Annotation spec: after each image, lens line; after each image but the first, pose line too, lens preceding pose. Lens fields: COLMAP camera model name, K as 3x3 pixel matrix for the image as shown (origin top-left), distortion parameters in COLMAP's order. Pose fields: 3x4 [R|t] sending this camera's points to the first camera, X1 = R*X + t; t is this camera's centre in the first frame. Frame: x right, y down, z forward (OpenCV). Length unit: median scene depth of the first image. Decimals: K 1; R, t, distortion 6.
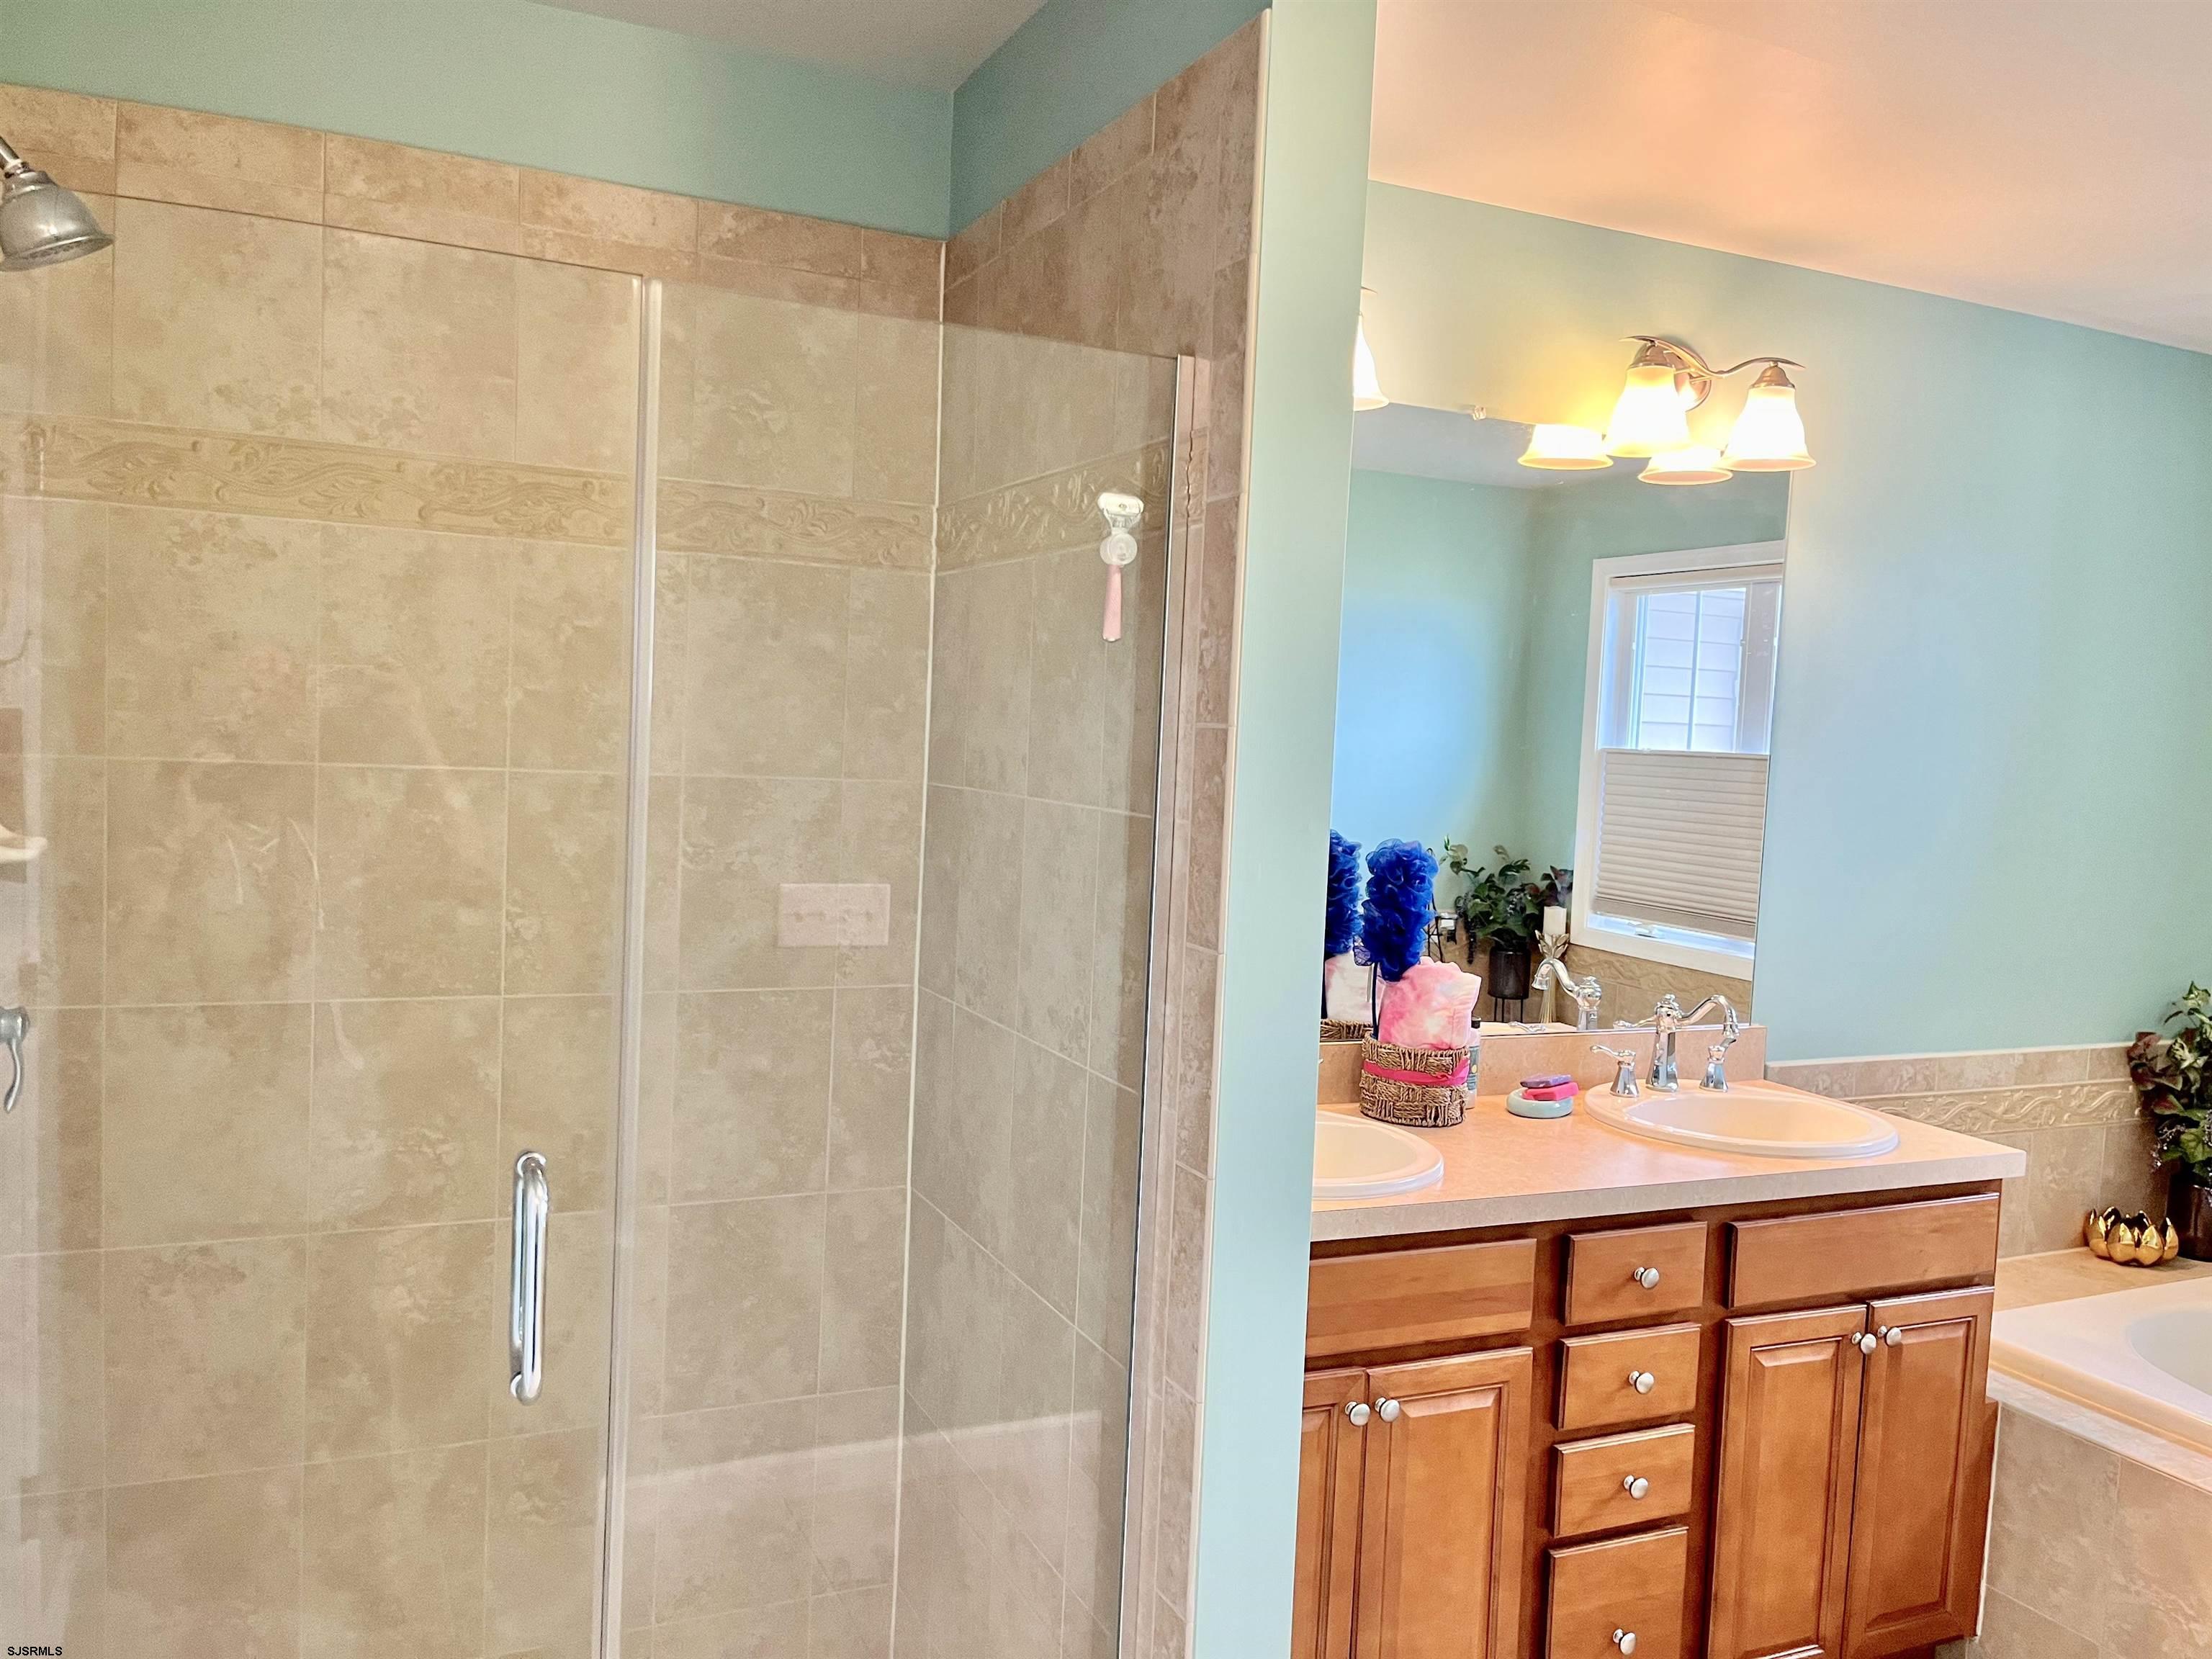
lens RADIAL K [[1670.0, 0, 1114.8], [0, 1670.0, 835.1], [0, 0, 1]] dist [0.064306, -0.088091]
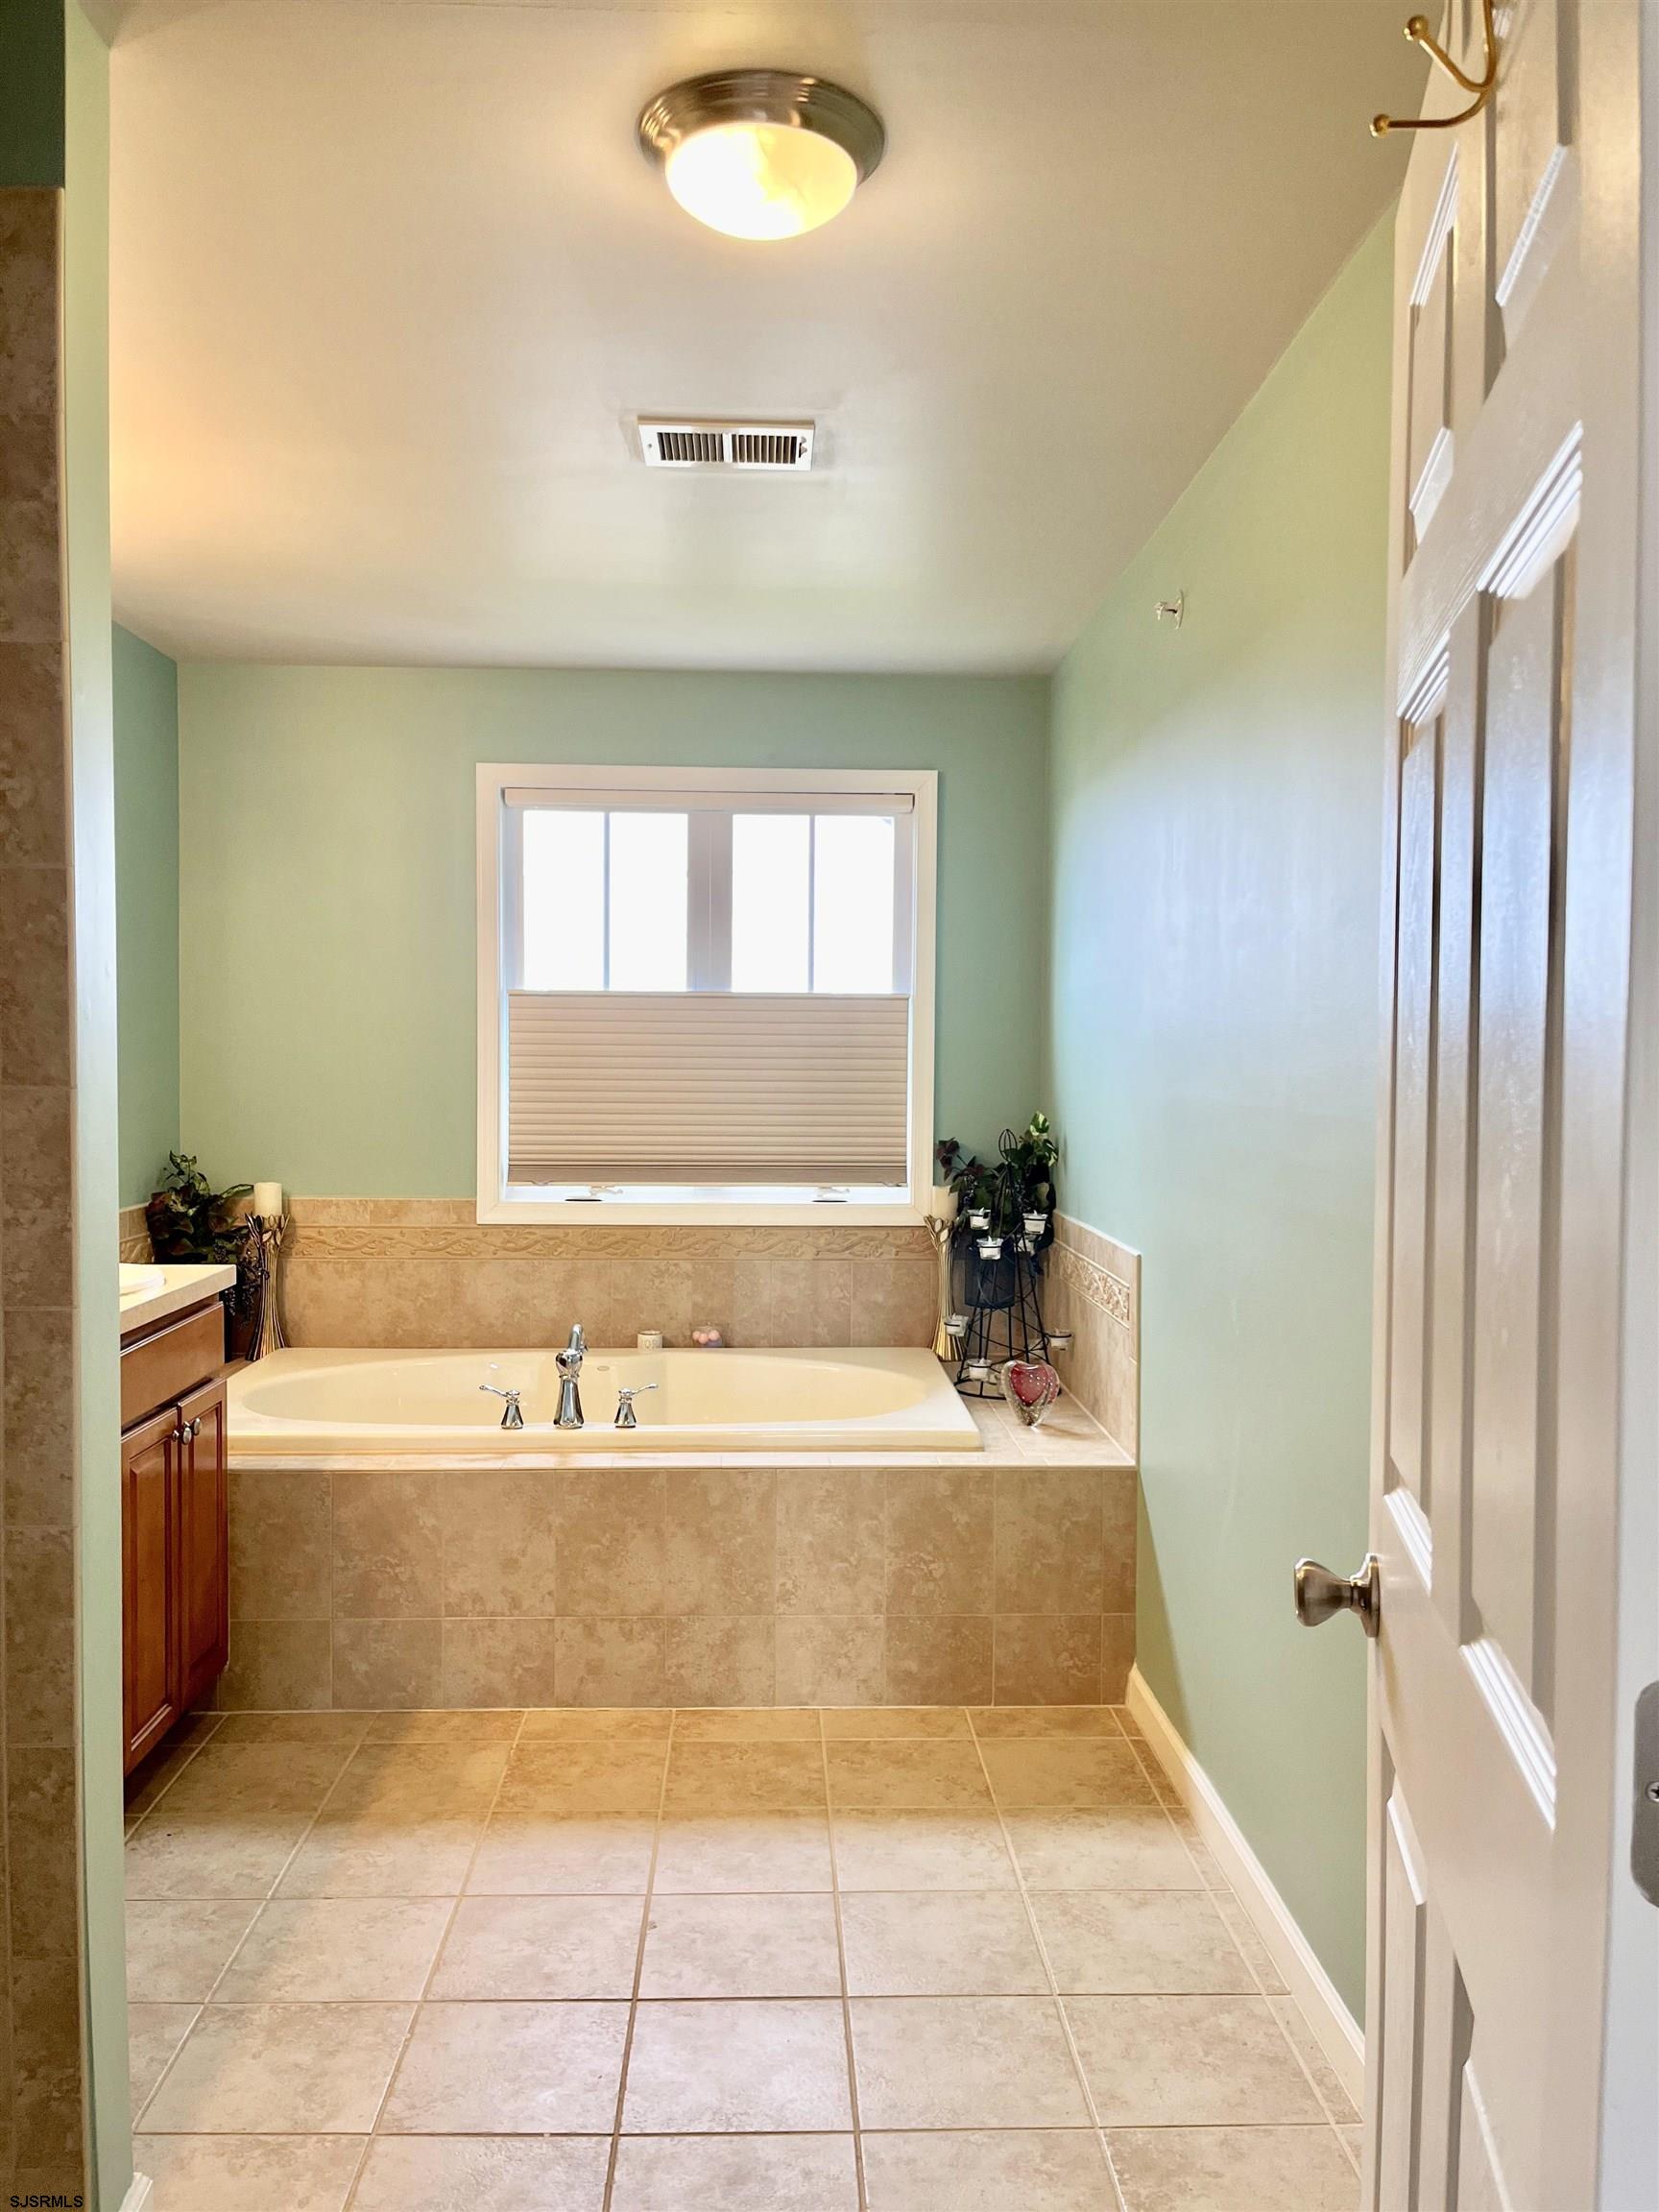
lens RADIAL K [[1670.0, 0, 823.8], [0, 1670.0, 1121.6], [0, 0, 1]] dist [0.064306, -0.088091]
pose [[0.381143, -0.081999, 0.920873, -0.337541], [0.073721, 0.995583, 0.058139, 0.030582], [-0.921572, 0.045729, 0.385504, 0.080690]]
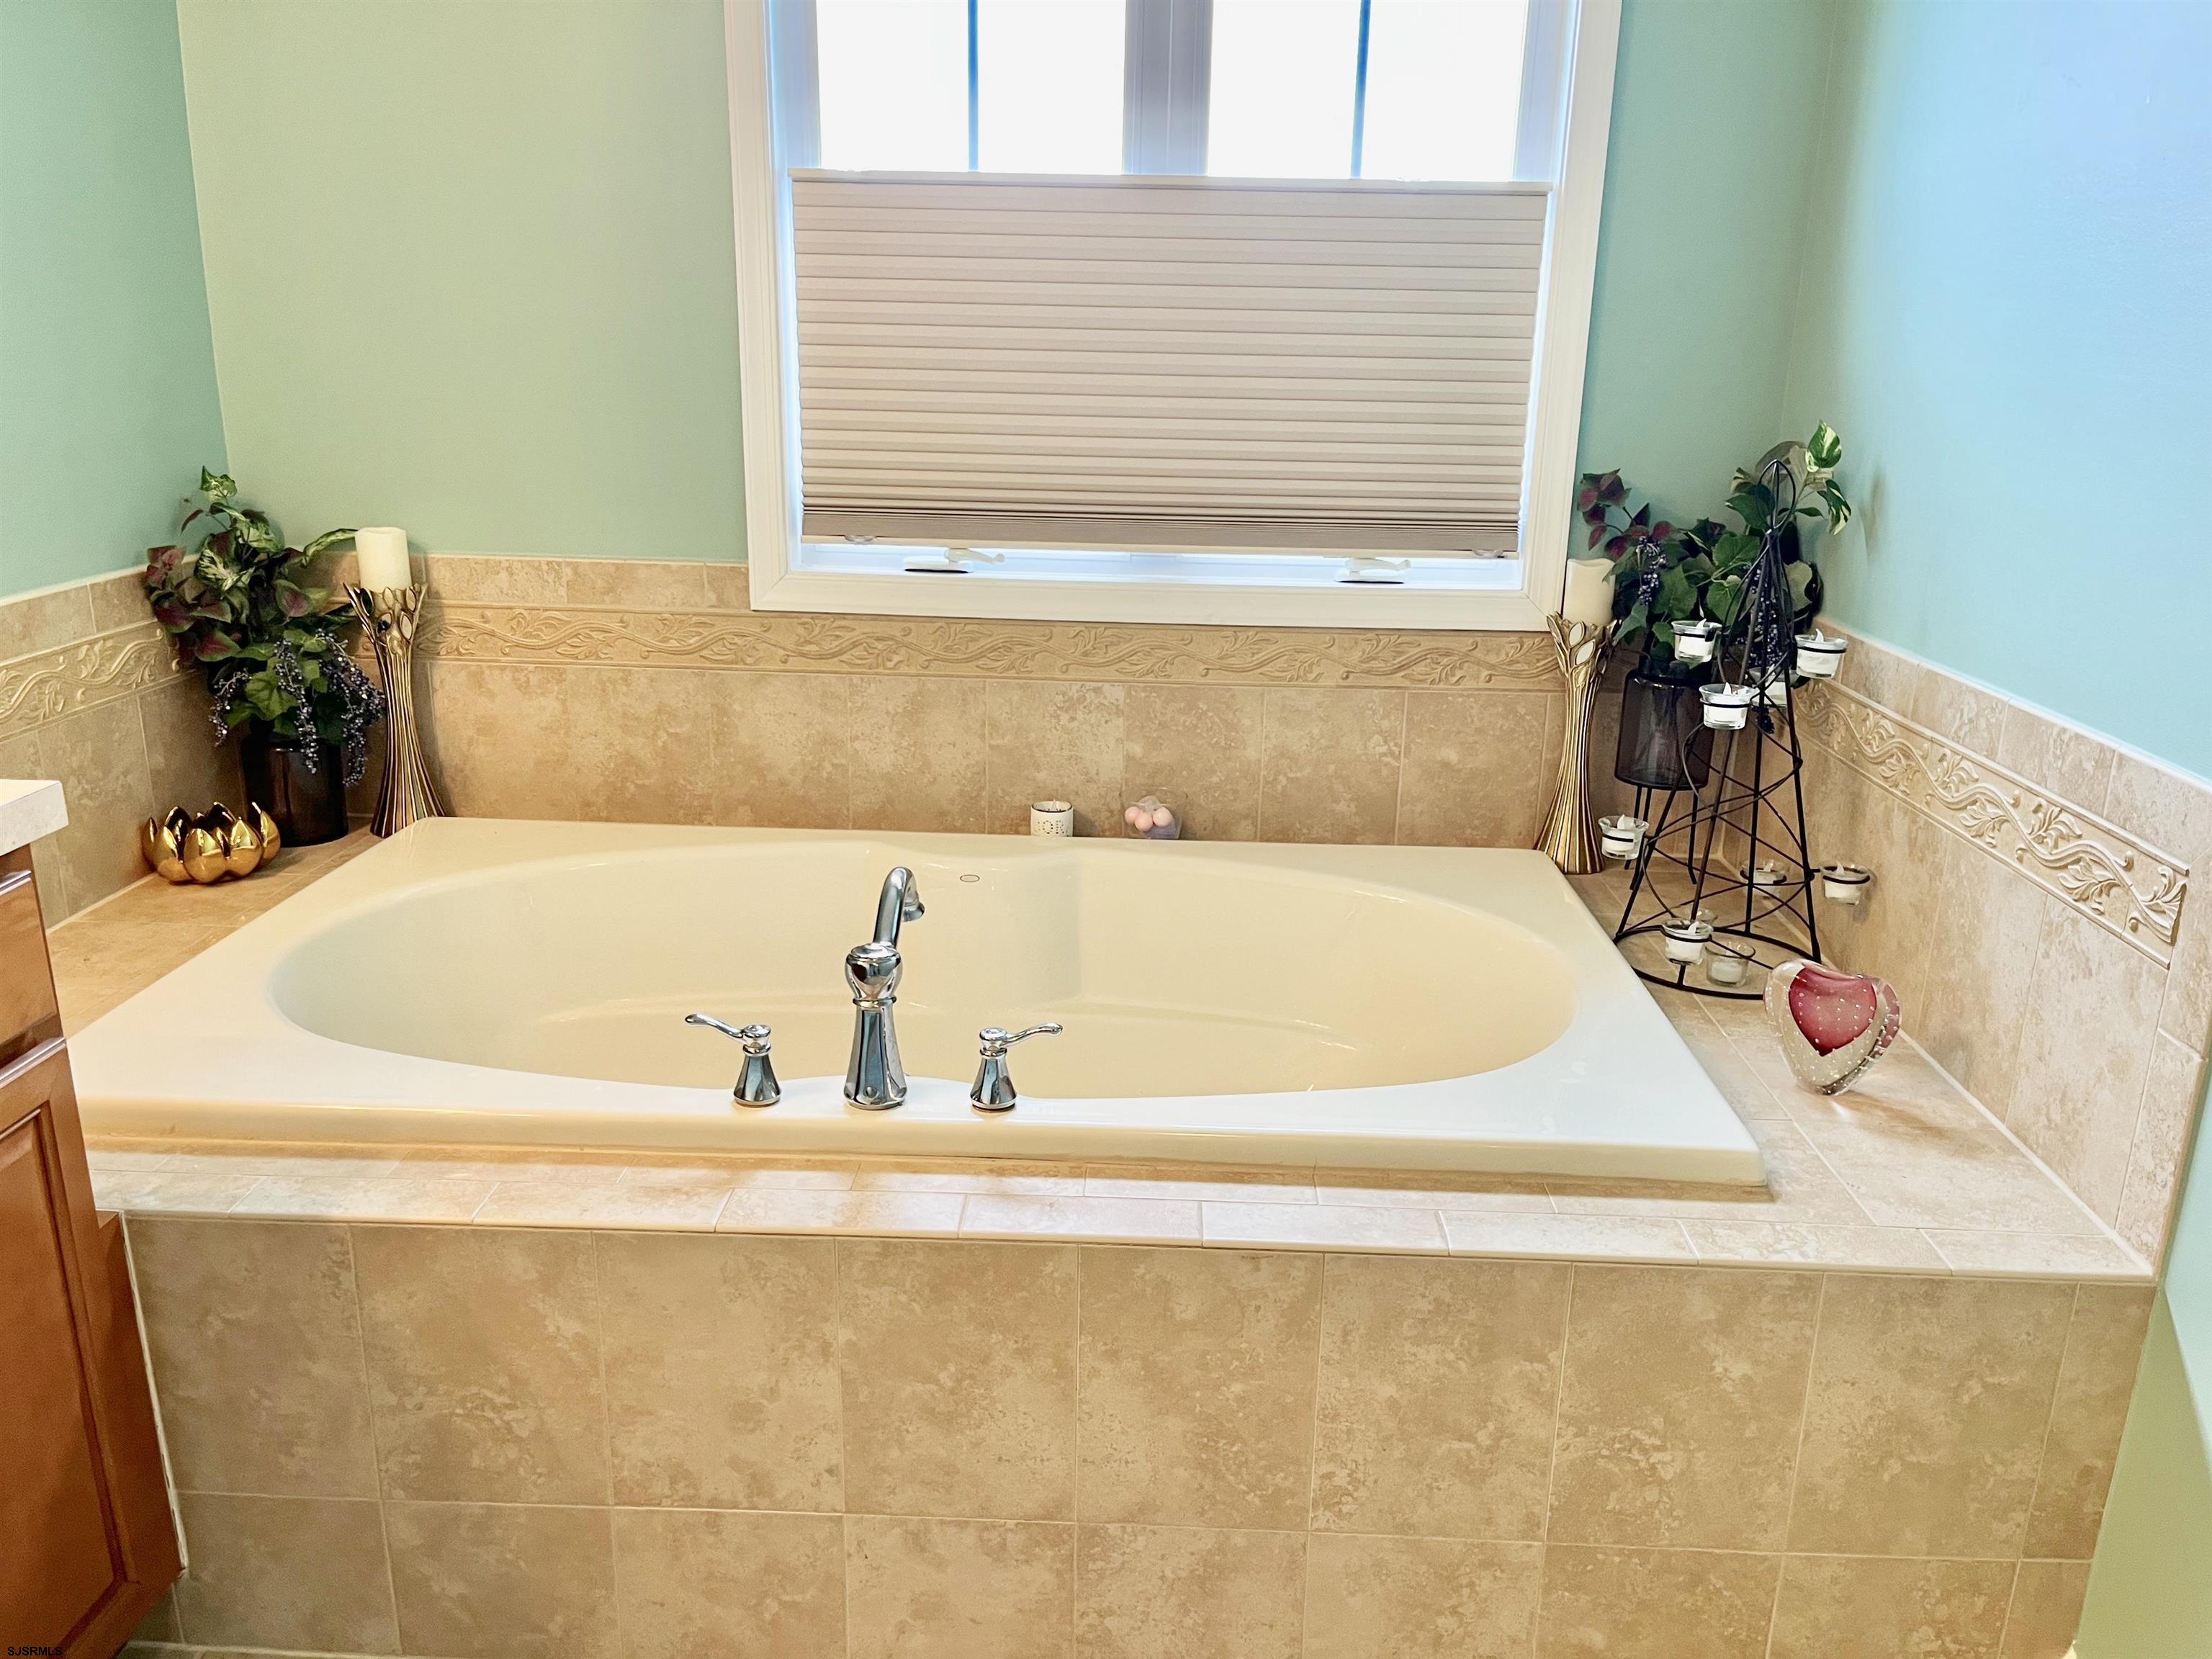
lens RADIAL K [[1670.0, 0, 1124.1], [0, 1670.0, 843.4], [0, 0, 1]] dist [0.064306, -0.088091]
pose [[0.443786, -0.295597, 0.845977, 0.178739], [0.061563, 0.951857, 0.300298, 0.051640], [-0.894016, -0.081188, 0.440618, 0.357579]]
